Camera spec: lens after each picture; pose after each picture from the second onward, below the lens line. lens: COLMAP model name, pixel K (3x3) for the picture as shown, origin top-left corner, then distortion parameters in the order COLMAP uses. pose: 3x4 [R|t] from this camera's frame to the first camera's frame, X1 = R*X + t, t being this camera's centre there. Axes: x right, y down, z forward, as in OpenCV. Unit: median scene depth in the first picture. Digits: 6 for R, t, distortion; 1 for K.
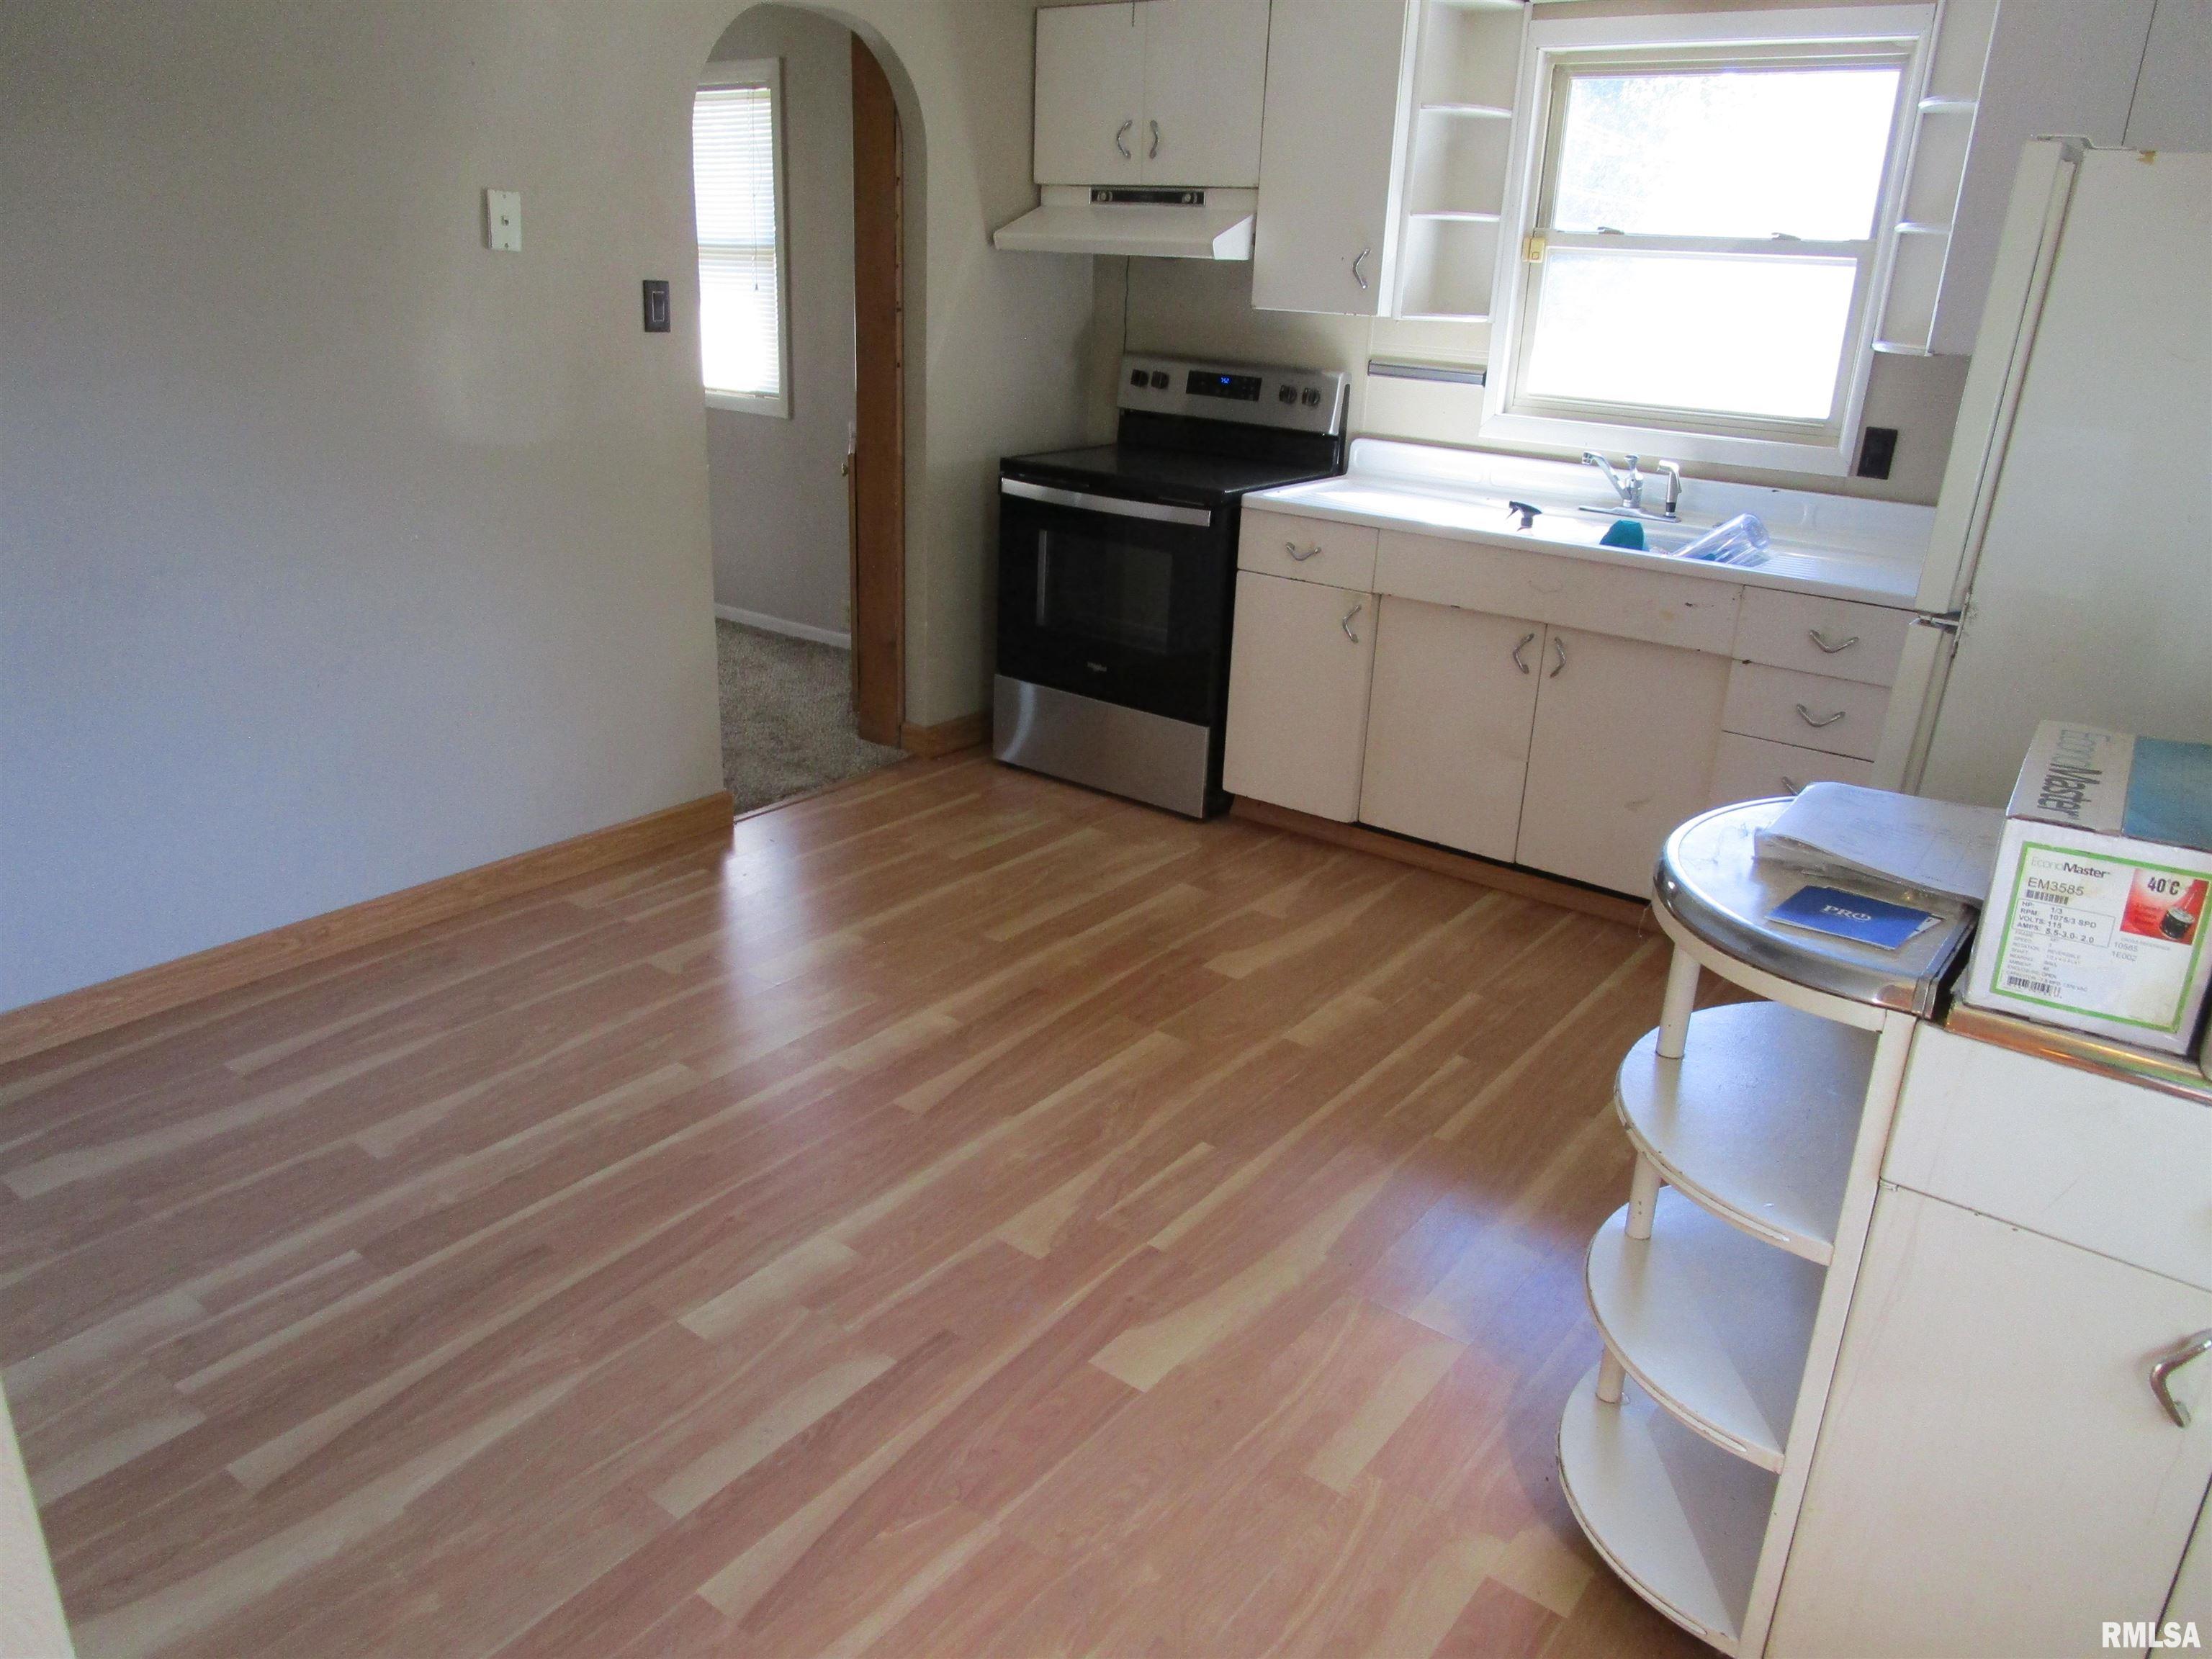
lens RADIAL K [[1603.9, 0, 1106.0], [0, 1603.9, 829.5], [0, 0, 1]] dist [-0.023339, -0.000083]
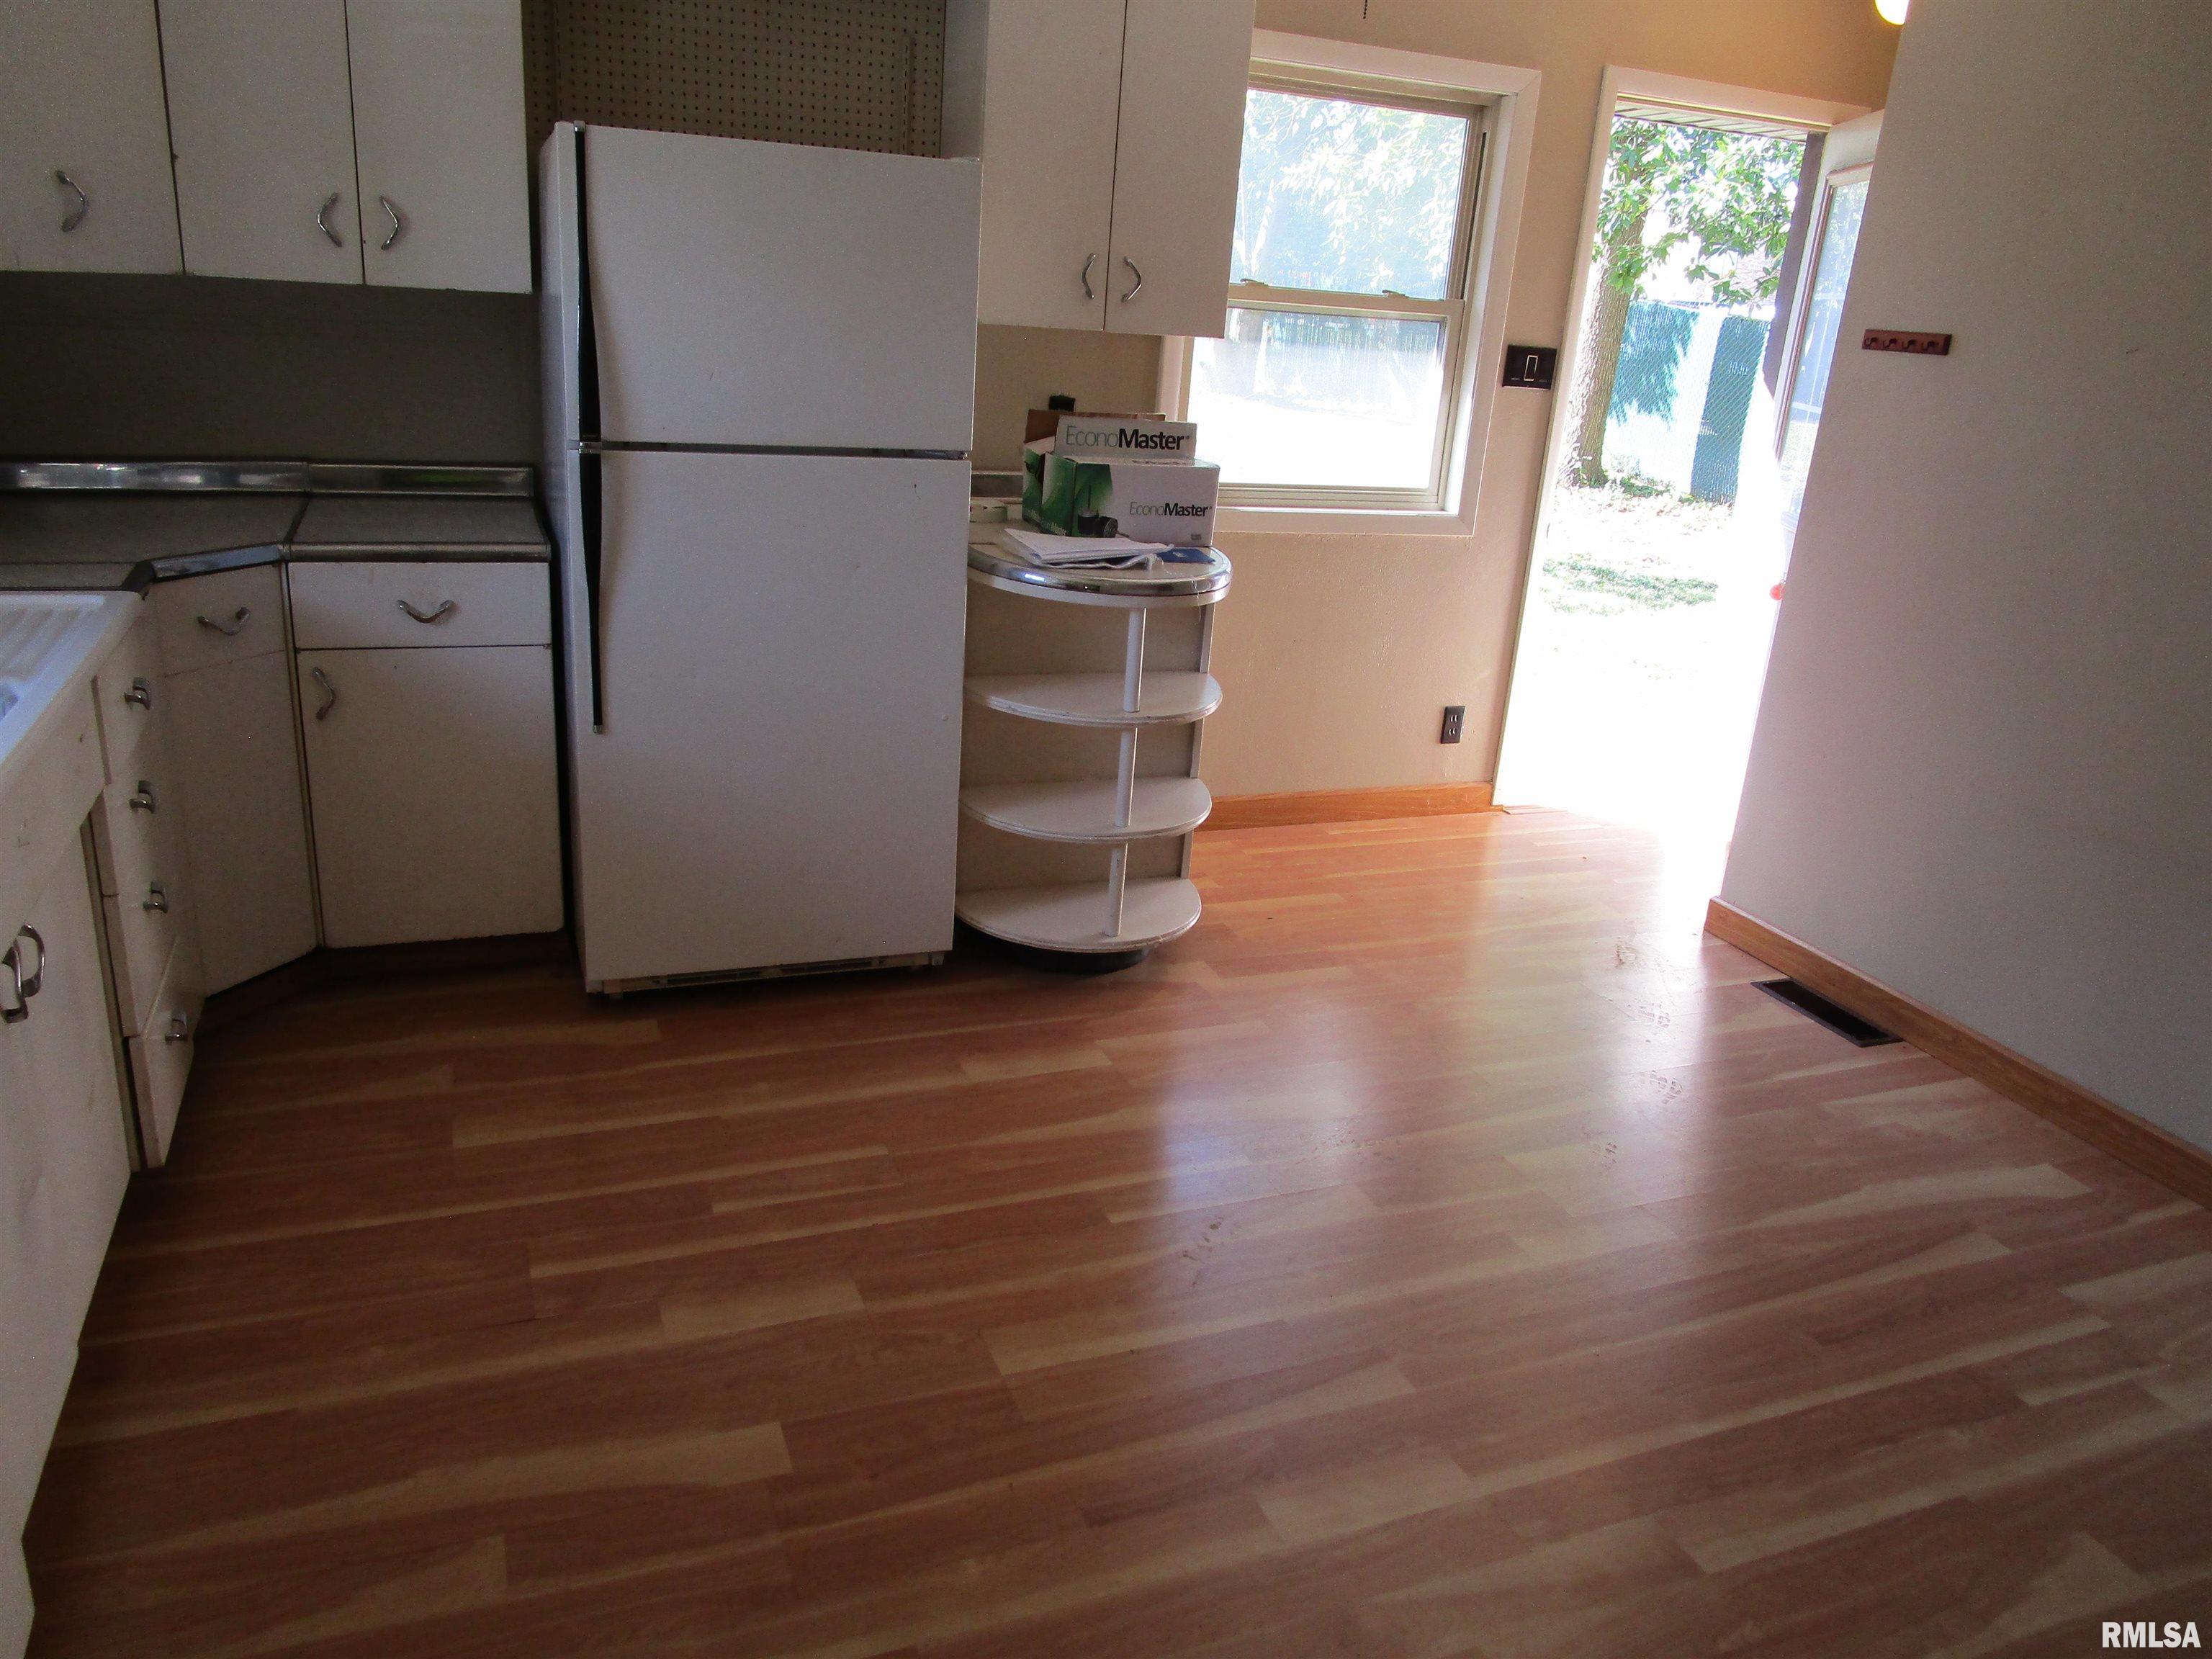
lens RADIAL K [[1603.9, 0, 1106.0], [0, 1603.9, 829.5], [0, 0, 1]] dist [-0.023339, -0.000083]
pose [[-0.851952, -0.268397, 0.449600, -0.263997], [0.075475, 0.786727, 0.612670, -0.498781], [-0.518151, 0.555899, -0.649997, 1.351276]]
